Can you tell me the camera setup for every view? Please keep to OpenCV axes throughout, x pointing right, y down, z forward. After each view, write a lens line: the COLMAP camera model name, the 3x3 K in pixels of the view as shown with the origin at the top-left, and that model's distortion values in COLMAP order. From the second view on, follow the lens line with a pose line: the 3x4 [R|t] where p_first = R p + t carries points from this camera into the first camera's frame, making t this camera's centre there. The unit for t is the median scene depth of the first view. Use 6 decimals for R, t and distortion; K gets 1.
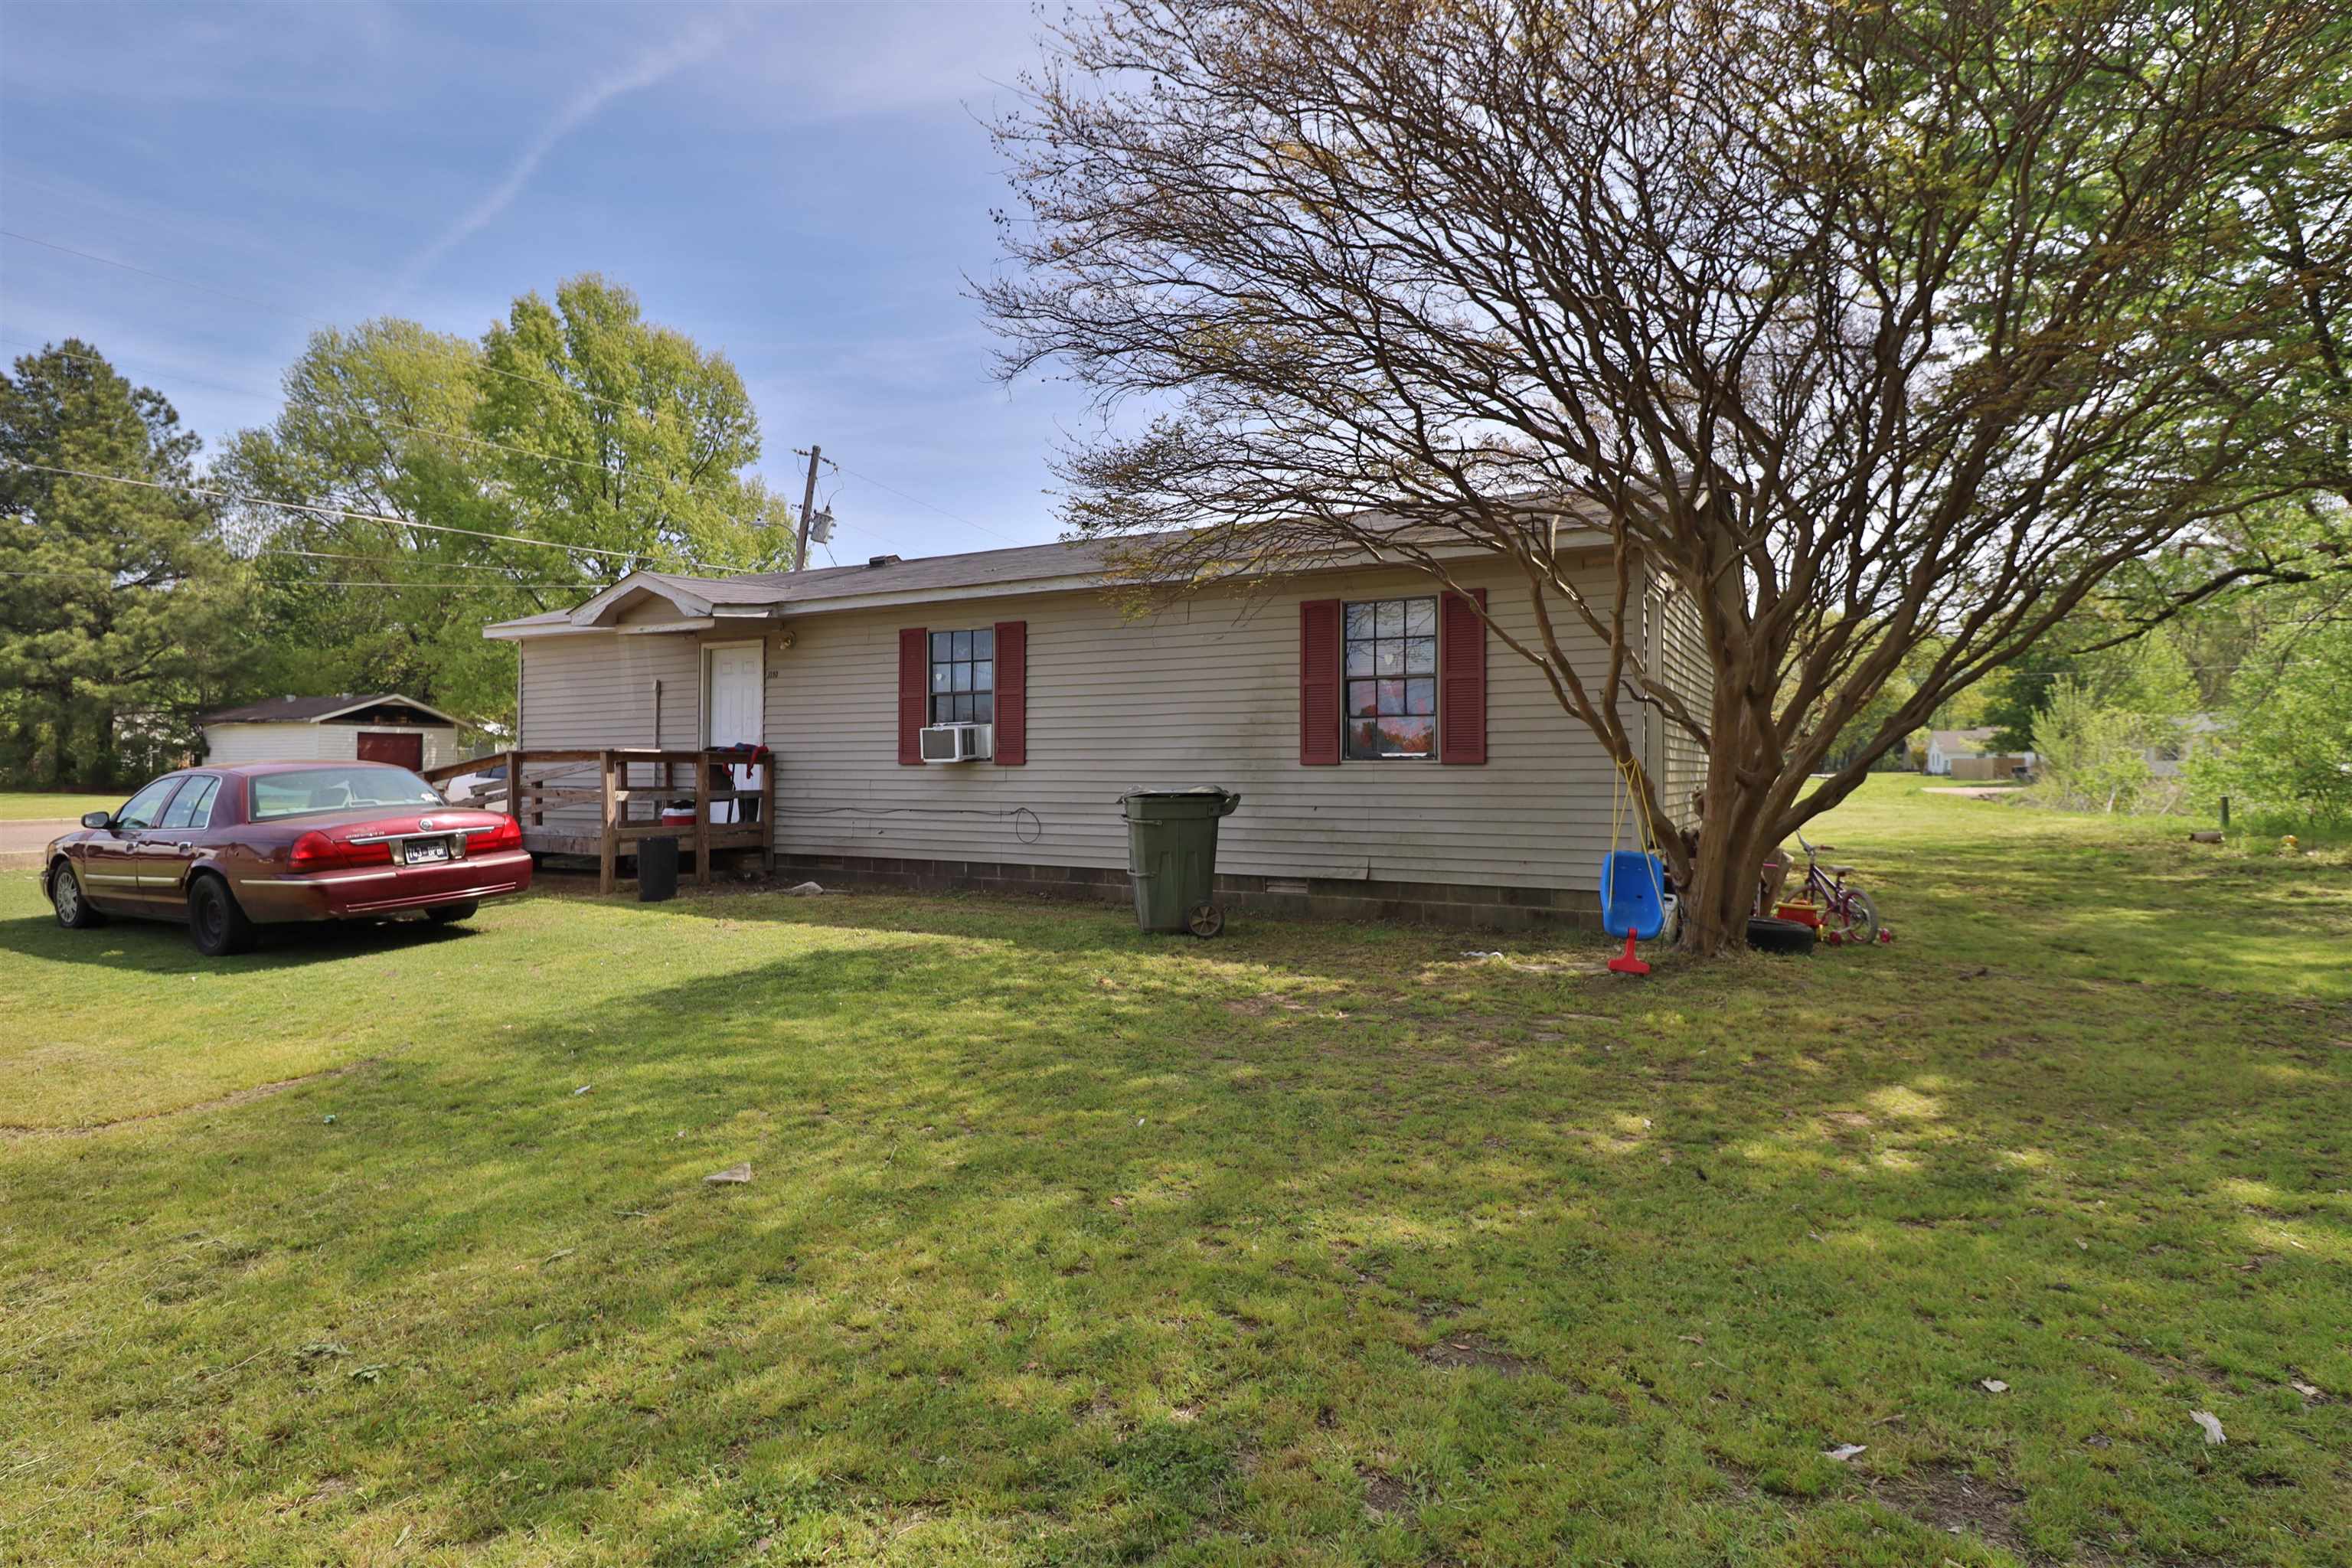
lens RADIAL K [[1197.5, 0, 1171.5], [0, 1197.5, 783.6], [0, 0, 1]] dist [0.008877, -0.019693]
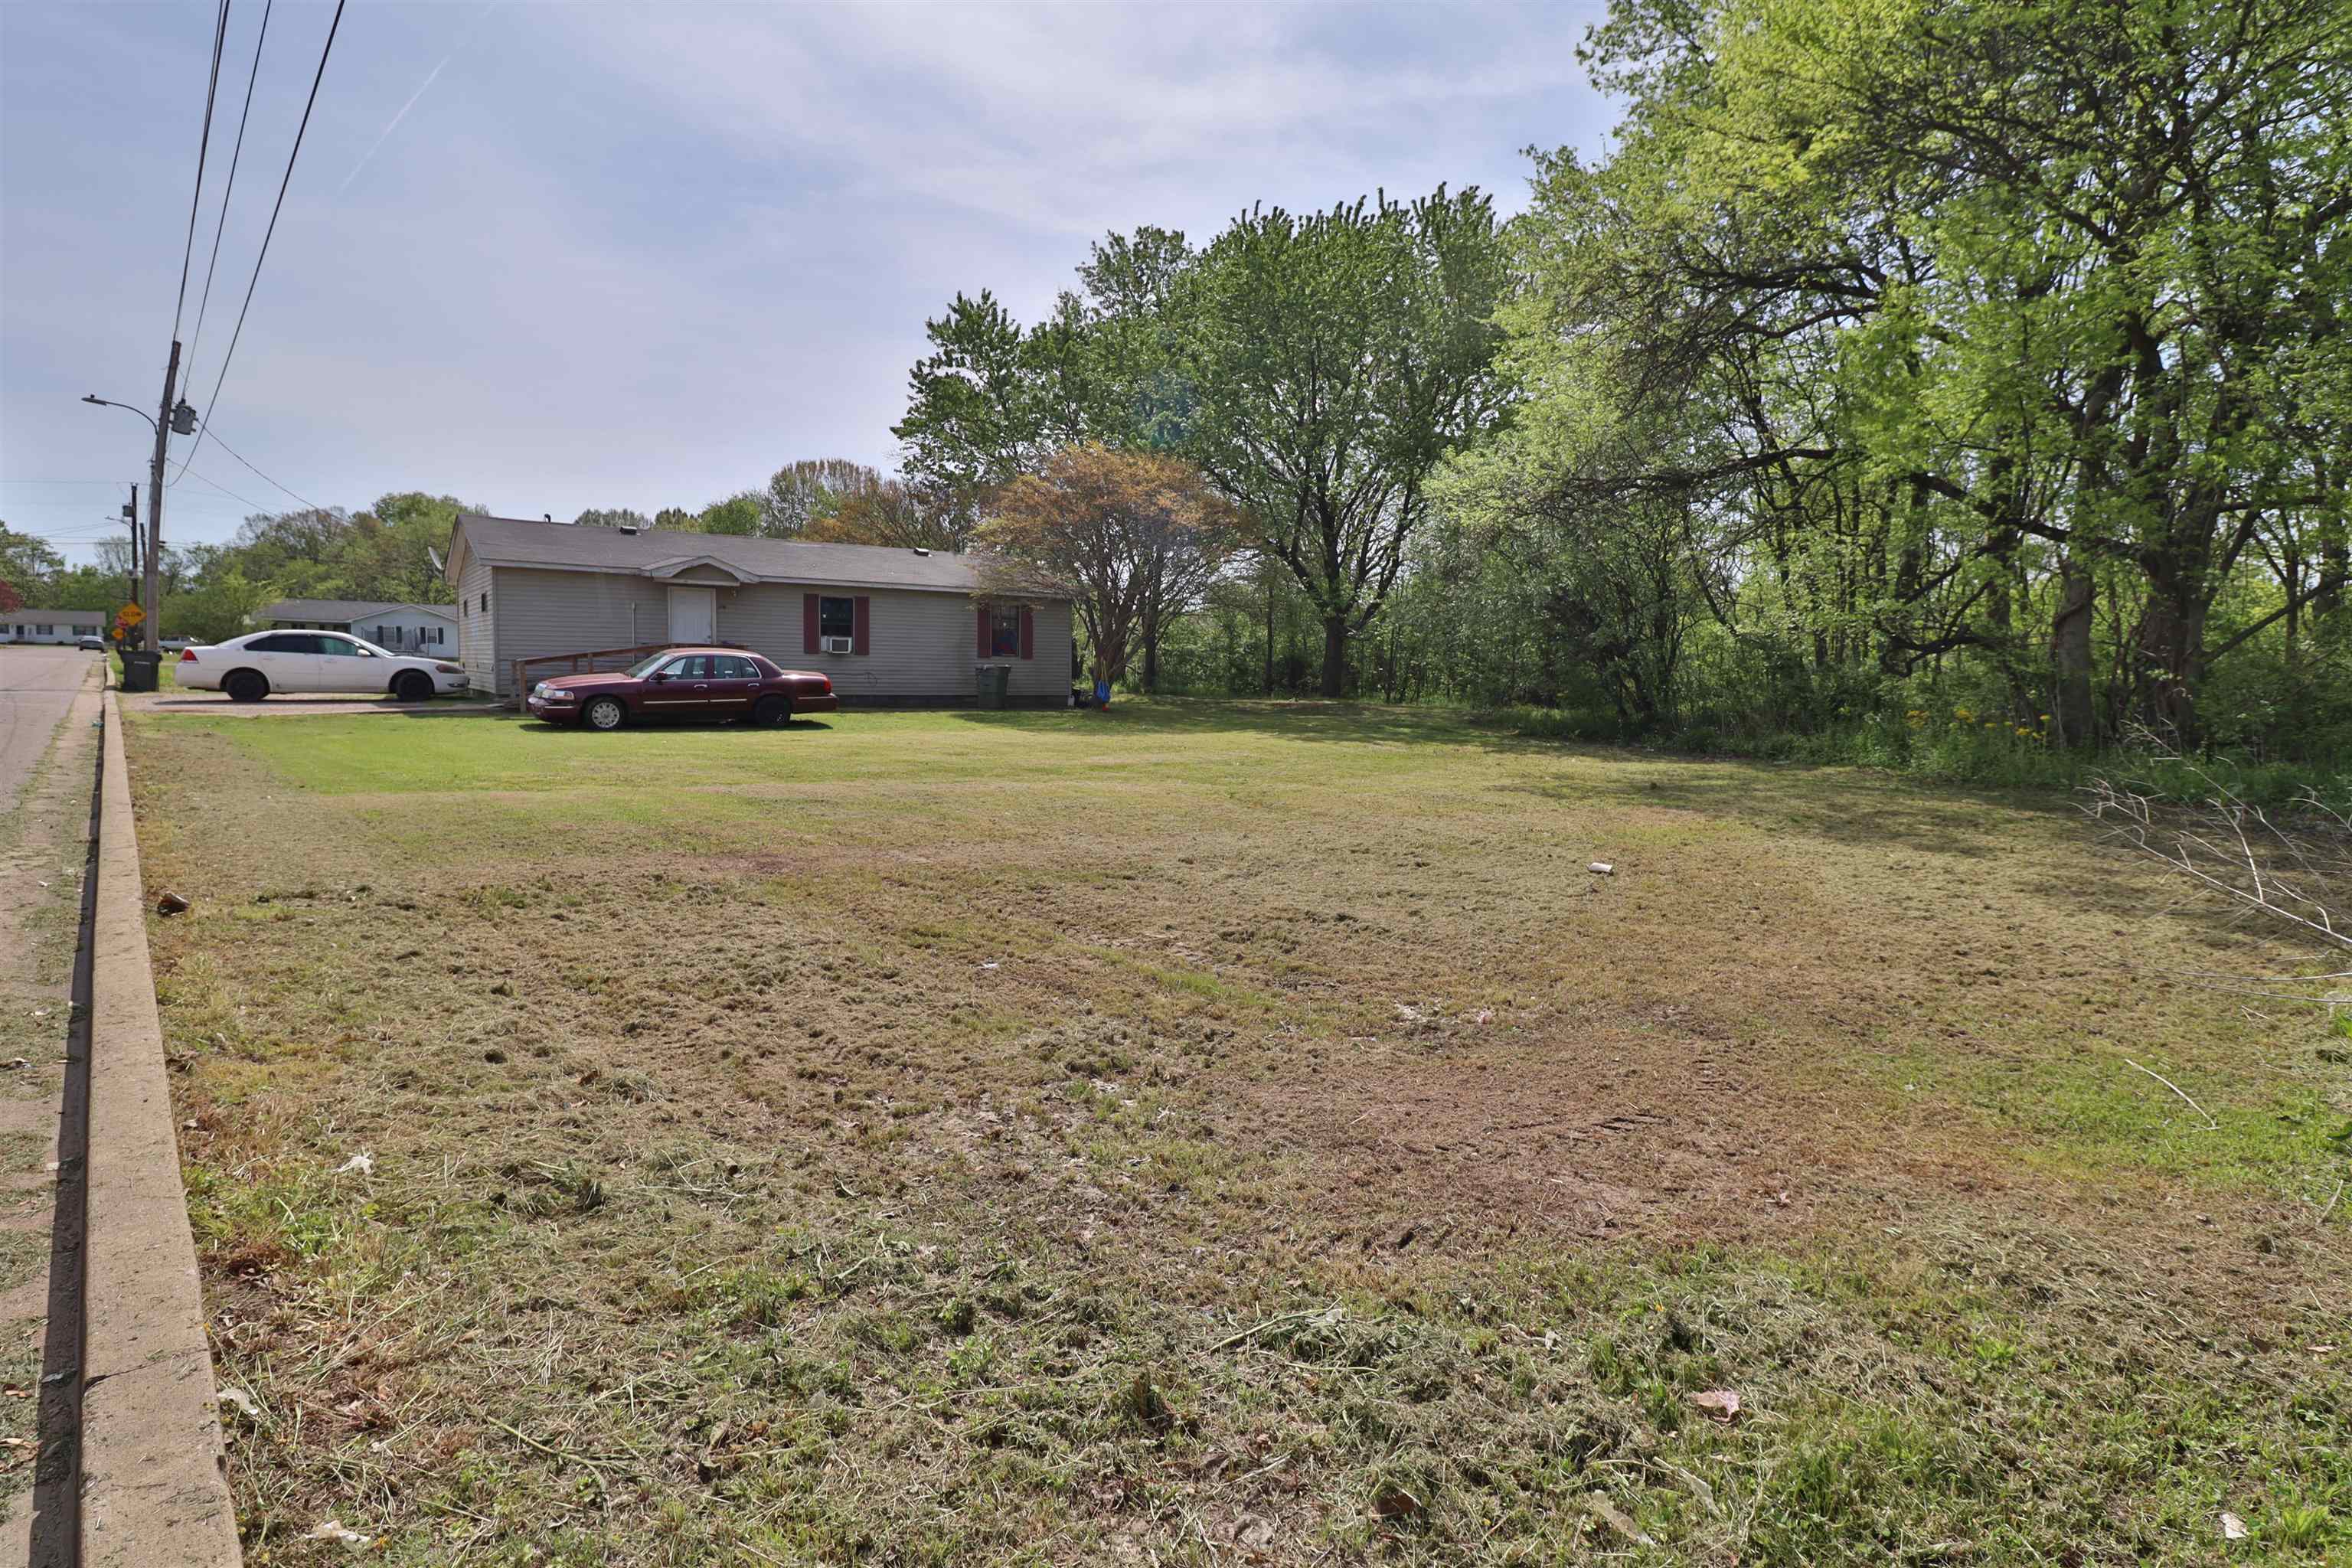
lens RADIAL K [[1197.5, 0, 1171.5], [0, 1197.5, 783.6], [0, 0, 1]] dist [0.008877, -0.019693]
pose [[0.439967, -0.078497, 0.894577, -2.058593], [-0.006843, 0.995850, 0.090749, 0.020100], [-0.897988, -0.046048, 0.437604, -0.651366]]
